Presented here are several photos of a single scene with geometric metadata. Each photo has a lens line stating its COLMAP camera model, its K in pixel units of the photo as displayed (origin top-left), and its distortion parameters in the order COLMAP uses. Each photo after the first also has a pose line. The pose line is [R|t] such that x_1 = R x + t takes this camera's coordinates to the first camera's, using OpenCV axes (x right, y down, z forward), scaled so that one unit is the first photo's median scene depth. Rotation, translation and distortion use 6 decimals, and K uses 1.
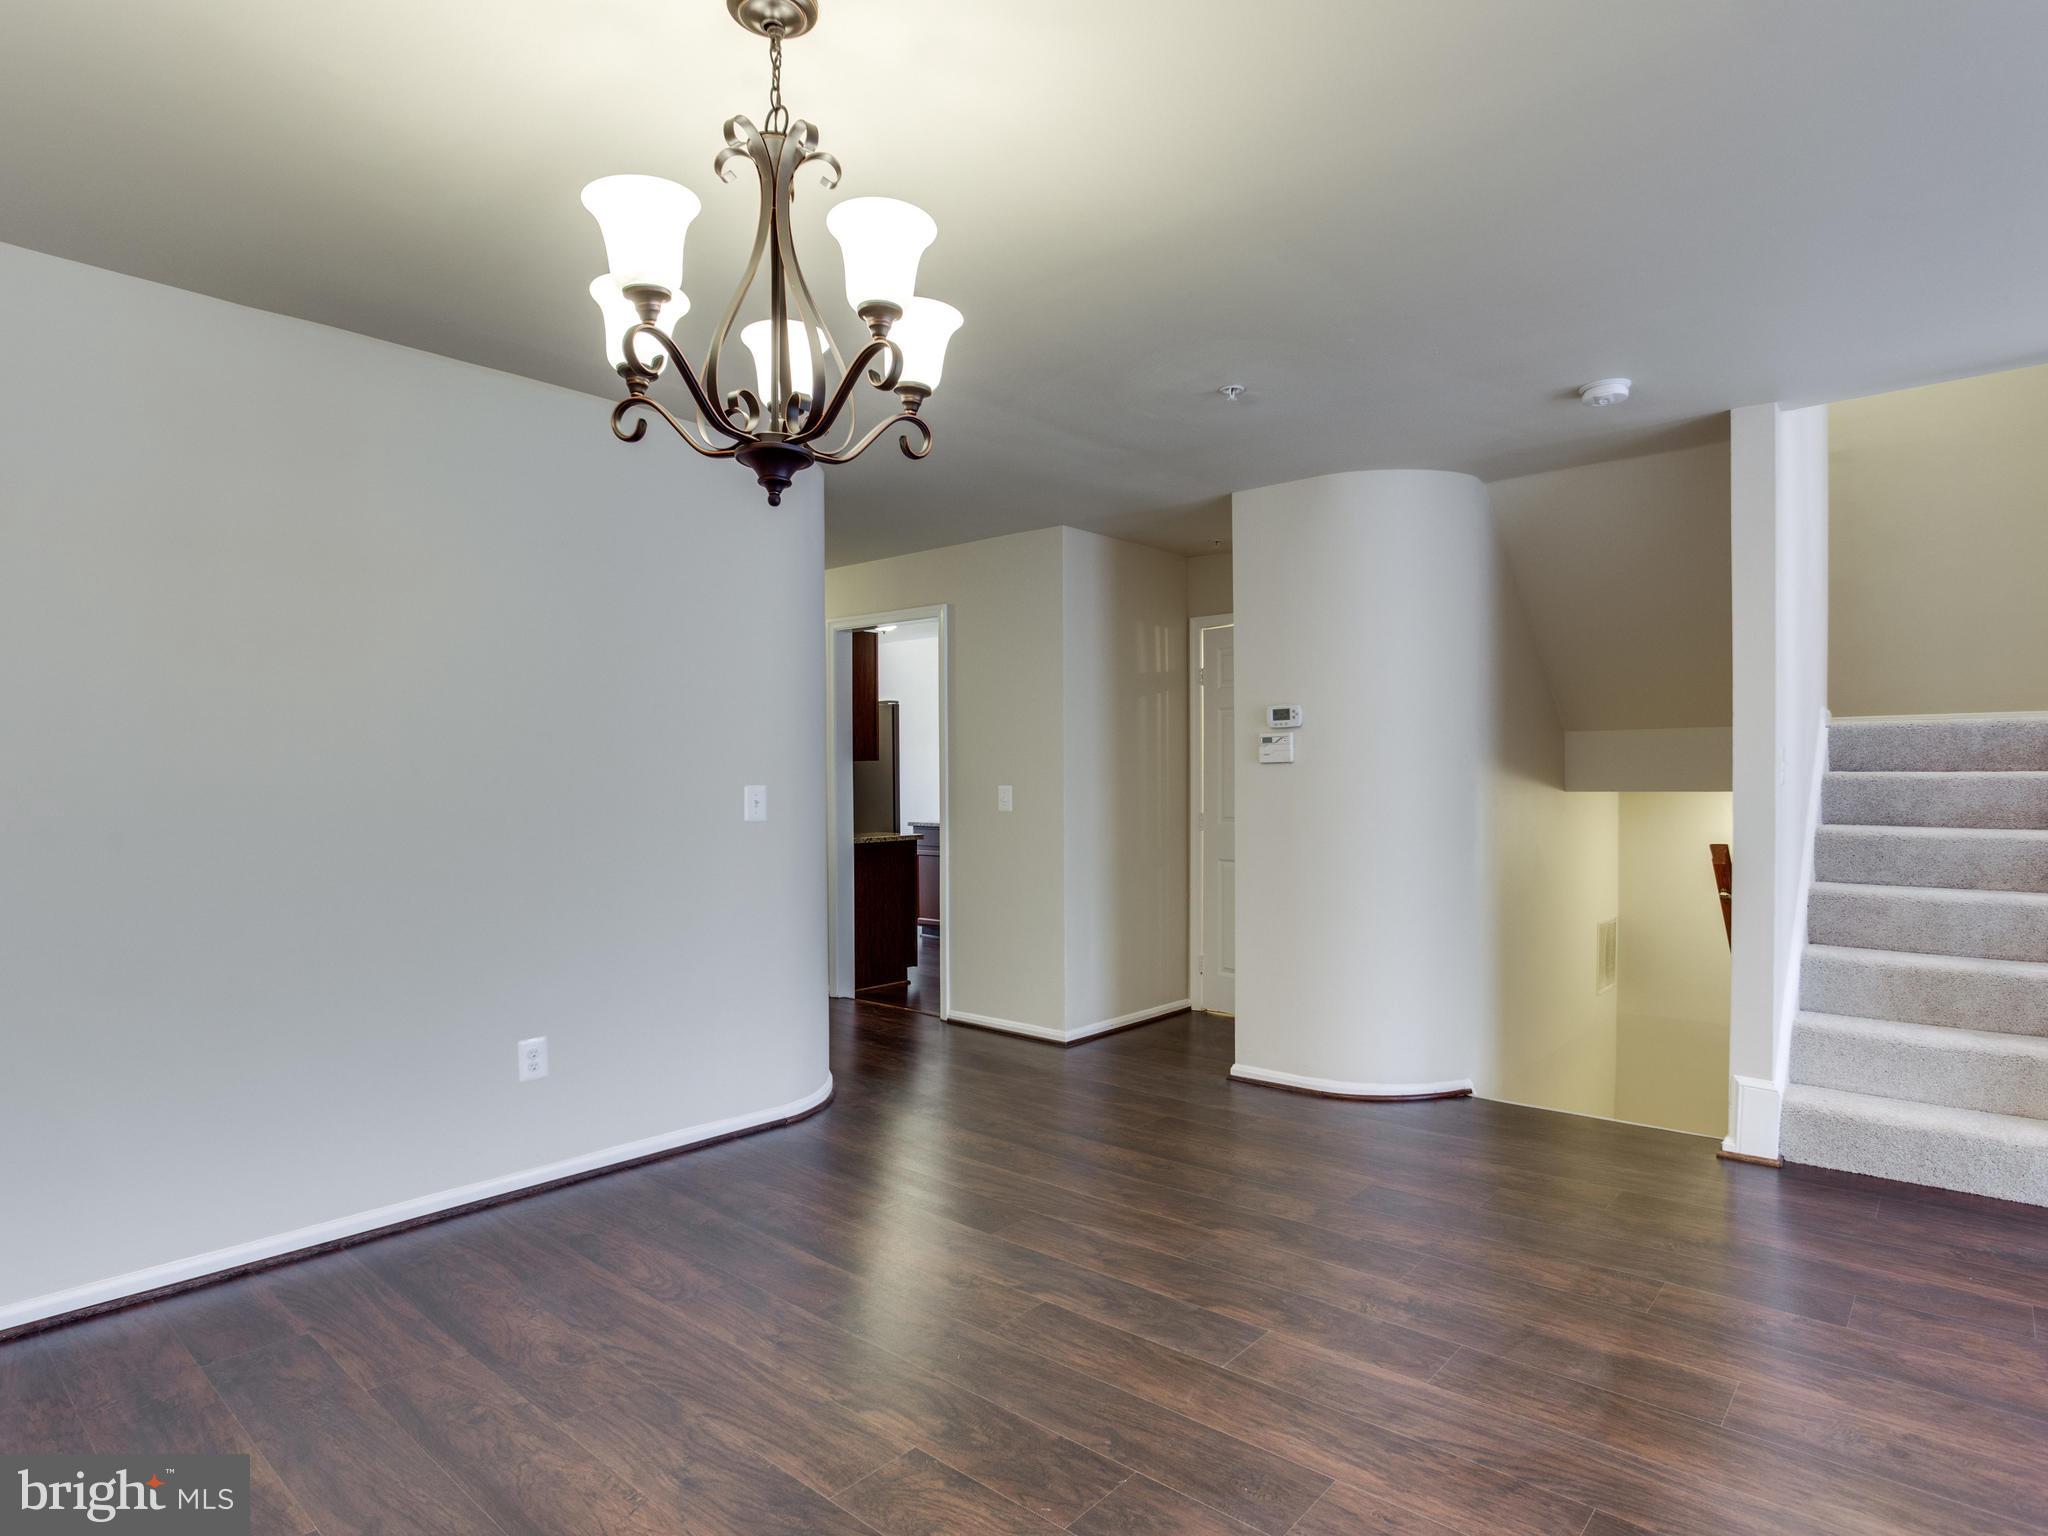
lens RADIAL K [[1102.9, 0, 1032.4], [0, 1102.9, 788.1], [0, 0, 1]] dist [-0.028850, 0.001530]
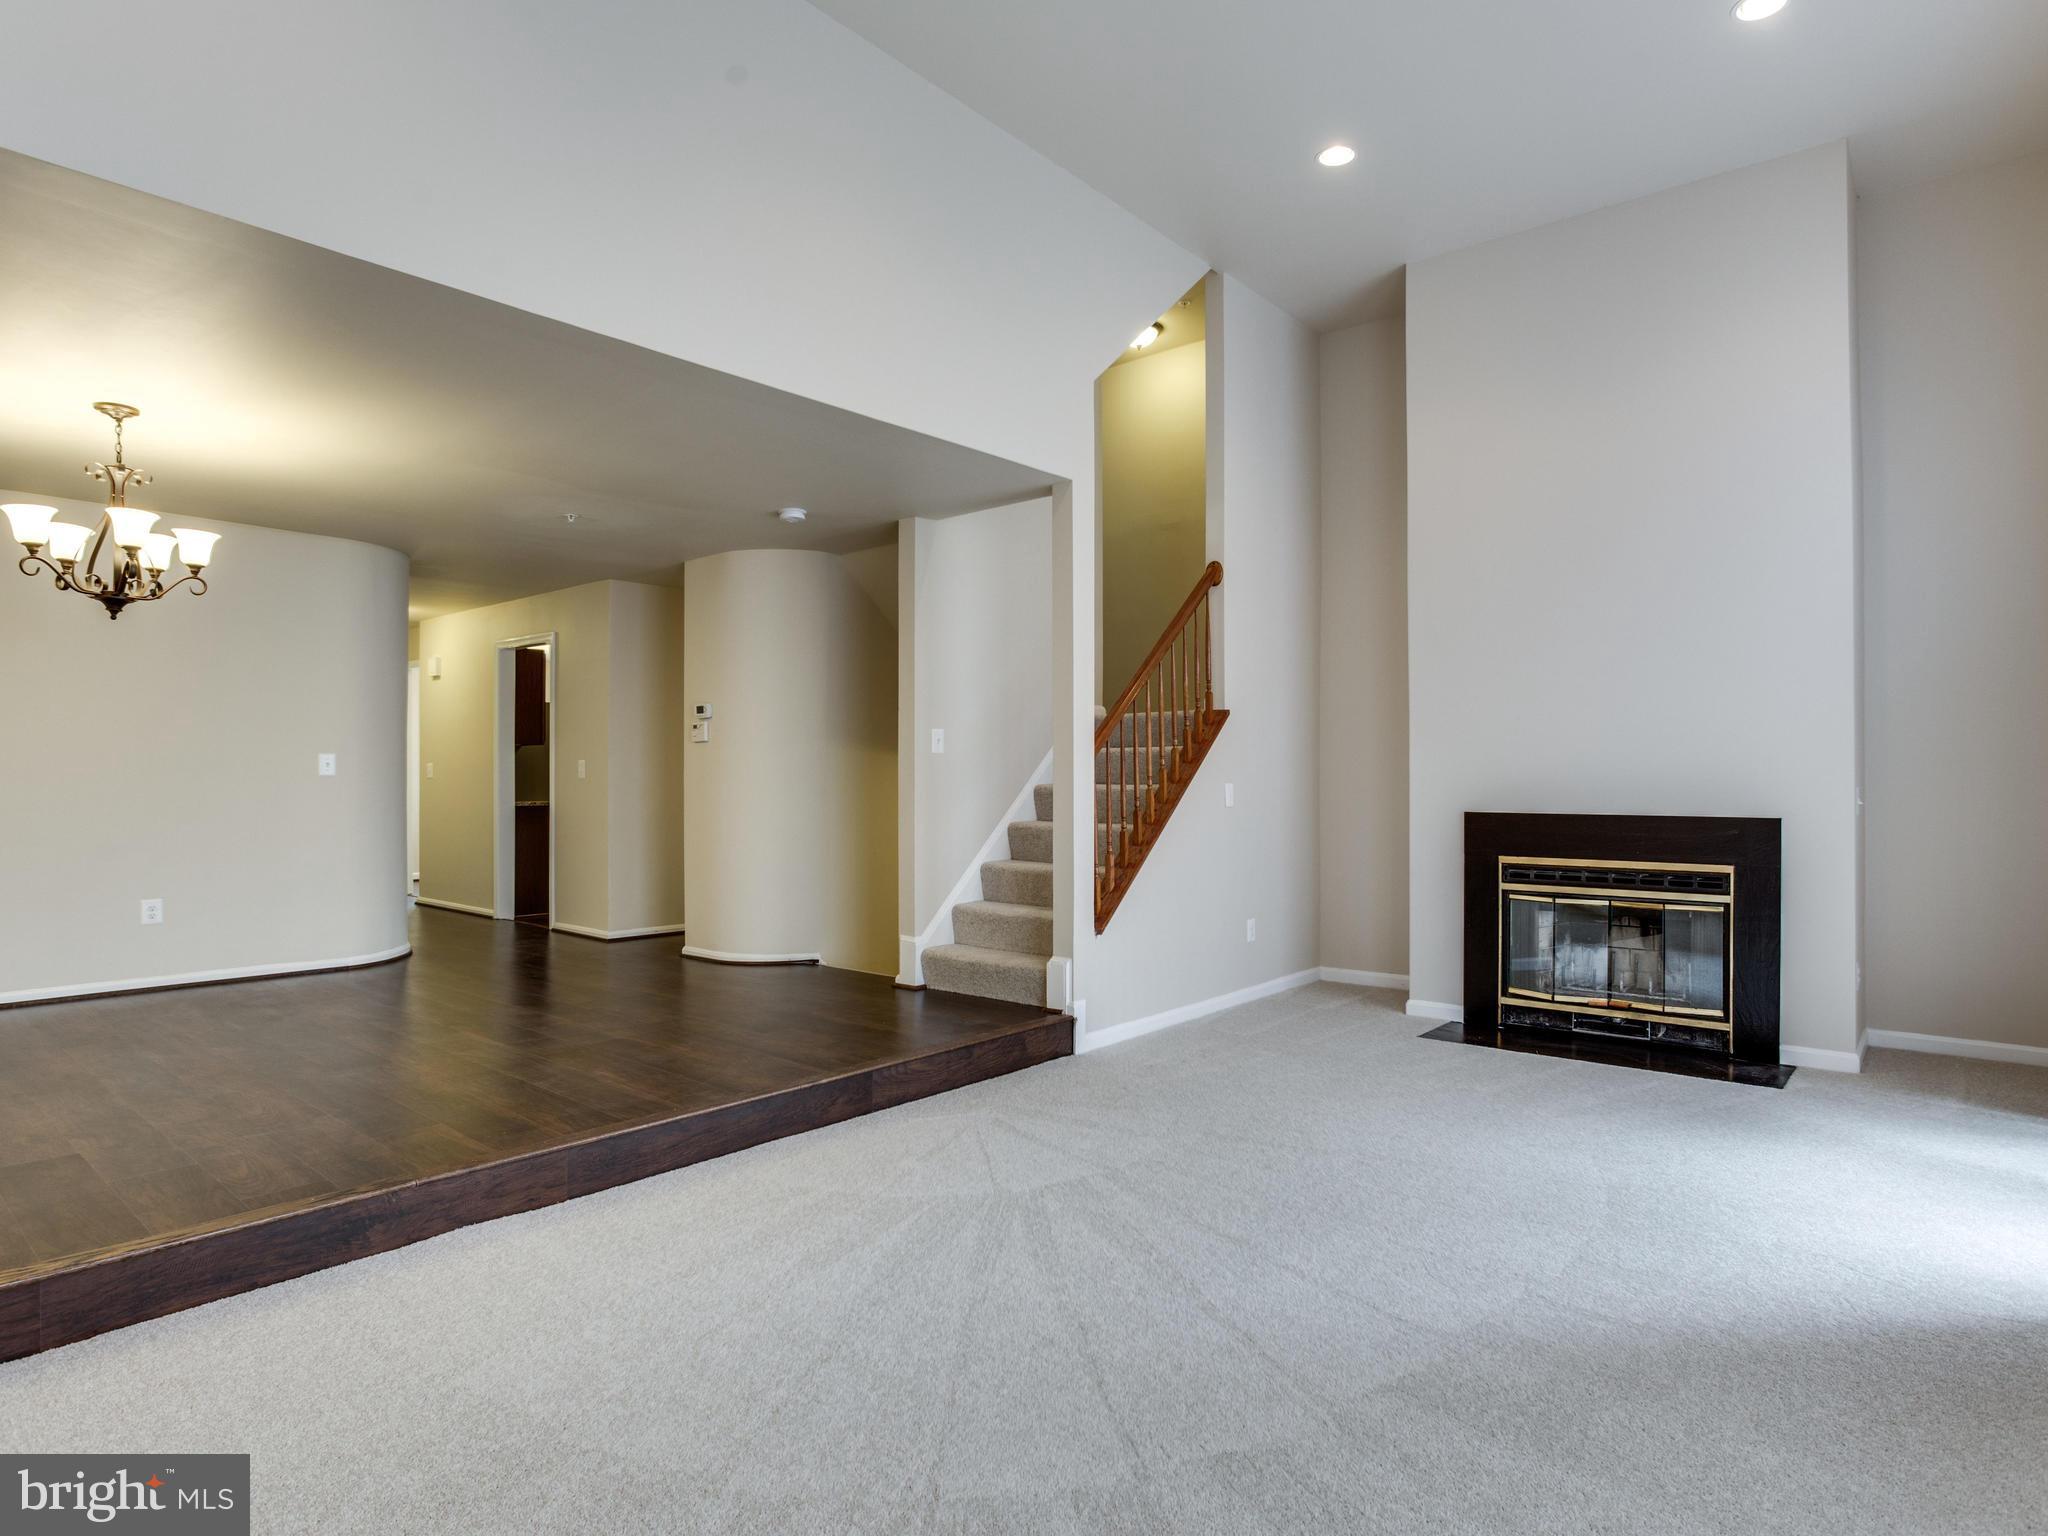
lens RADIAL K [[1116.3, 0, 1024.0], [0, 1116.3, 768.0], [0, 0, 1]] dist [-0.045696, 0.015305]
pose [[0.999948, 0.005374, 0.008636, 0.868287], [-0.005242, 0.999869, -0.015341, 0.044726], [-0.008717, 0.015295, 0.999845, -0.692391]]
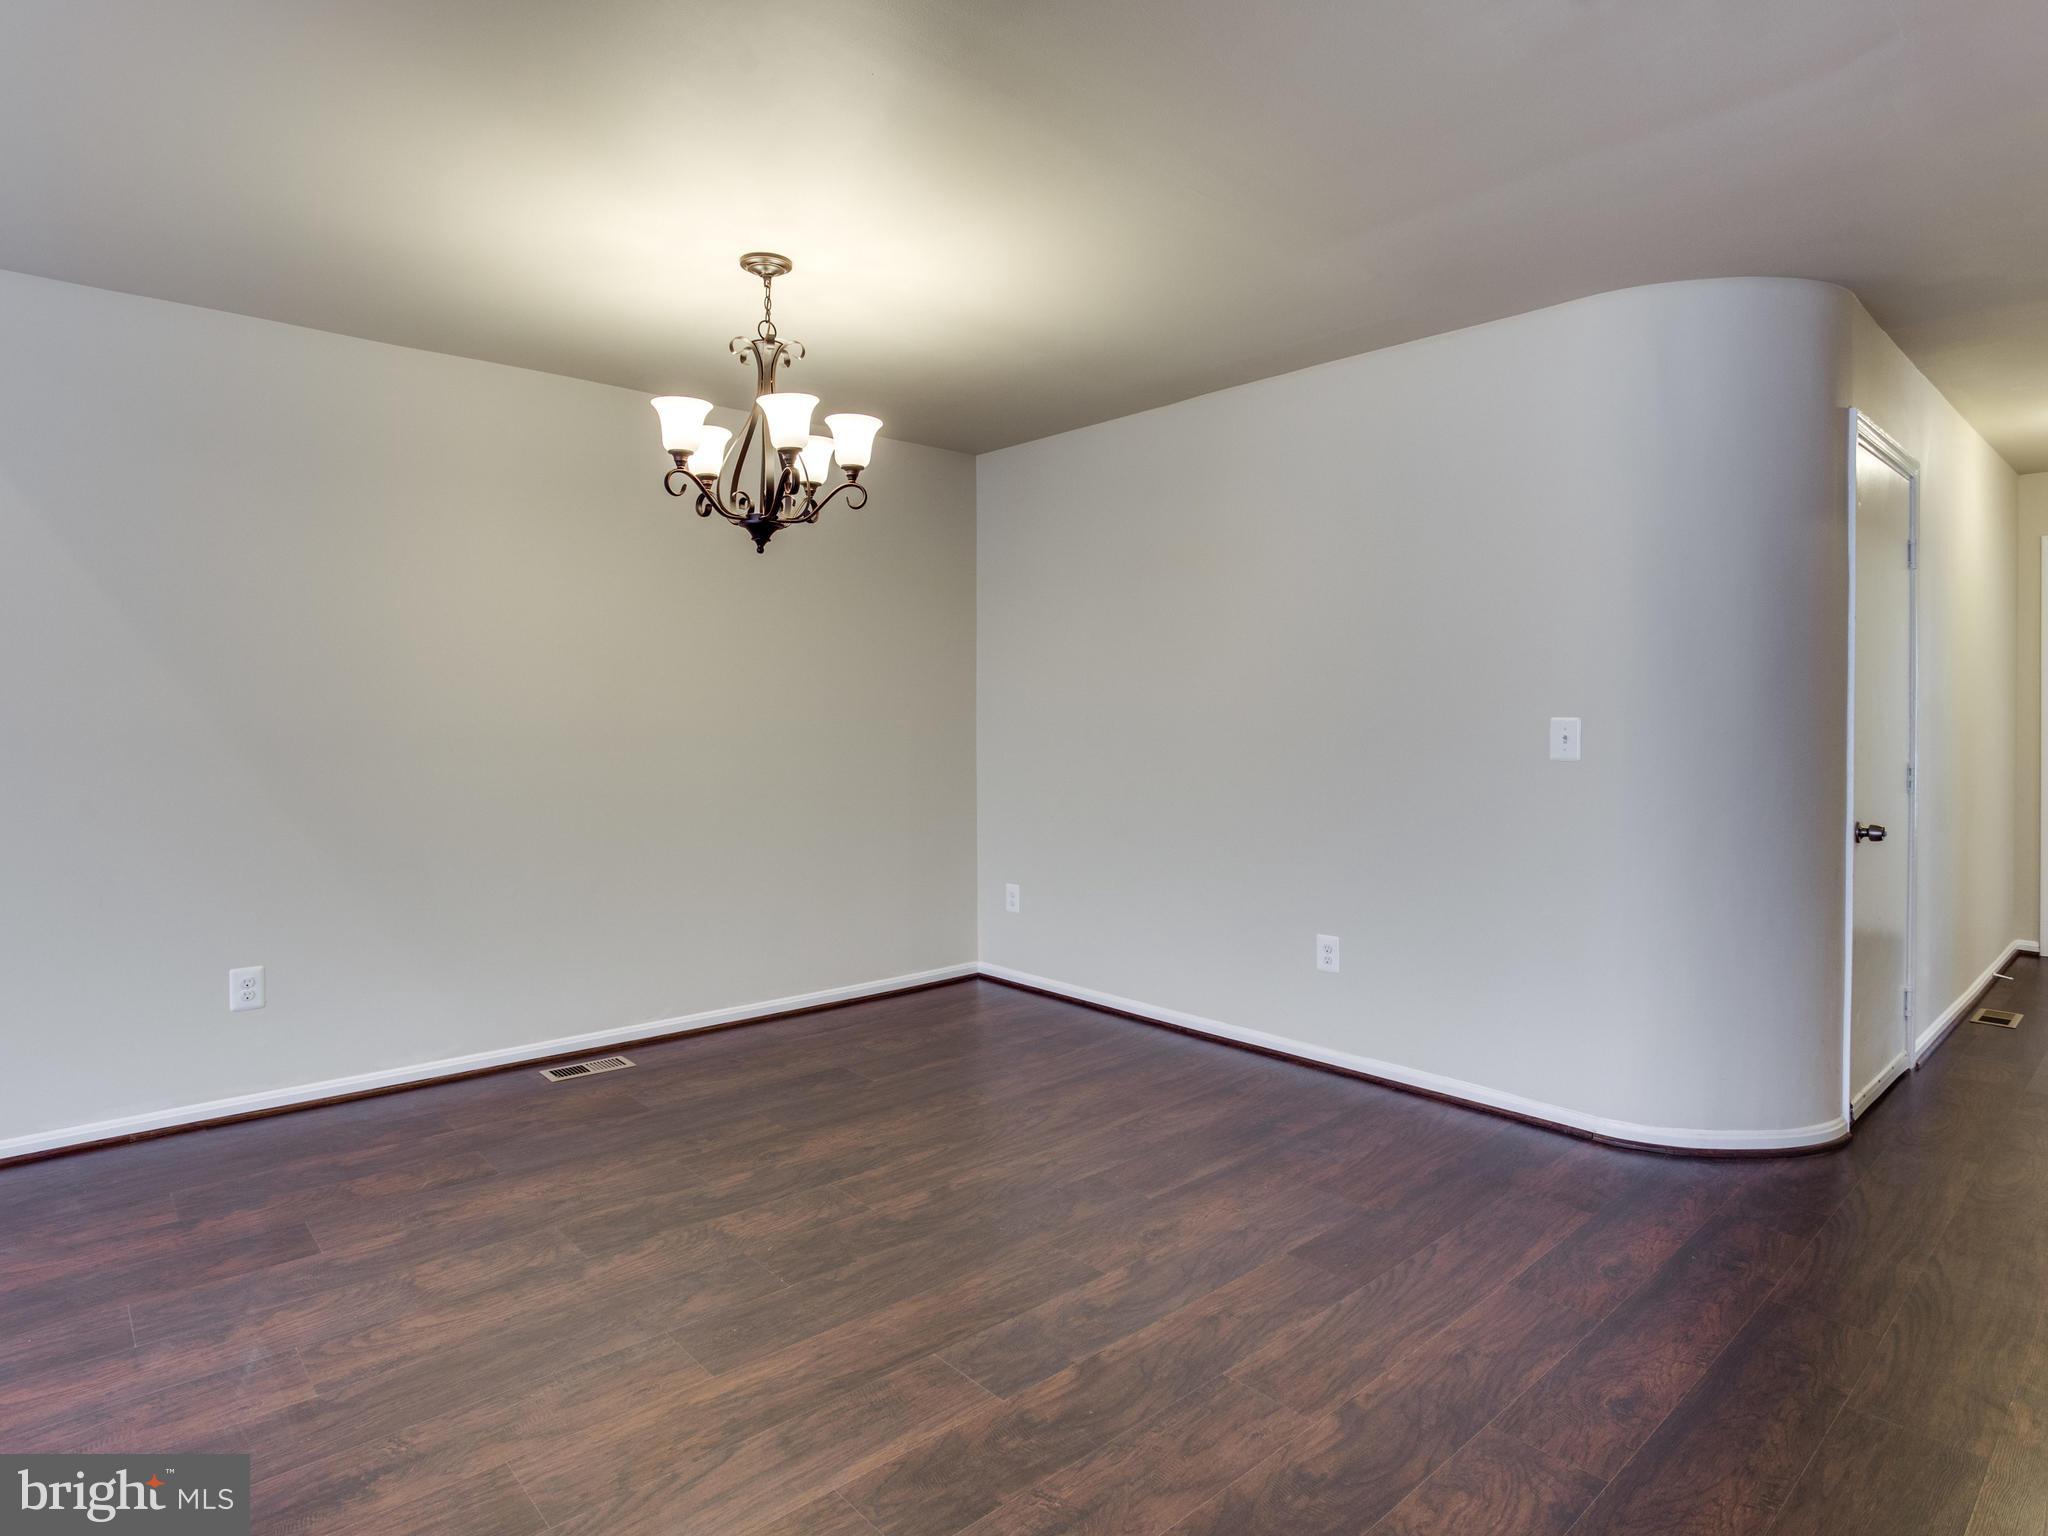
lens RADIAL K [[1139.8, 0, 1030.6], [0, 1139.8, 727.7], [0, 0, 1]] dist [-0.035709, 0.003261]
pose [[-0.115666, 0.013570, -0.993195, 0.755535], [-0.005586, 0.999882, 0.014312, -0.004633], [0.993272, 0.007203, -0.115576, 0.820459]]
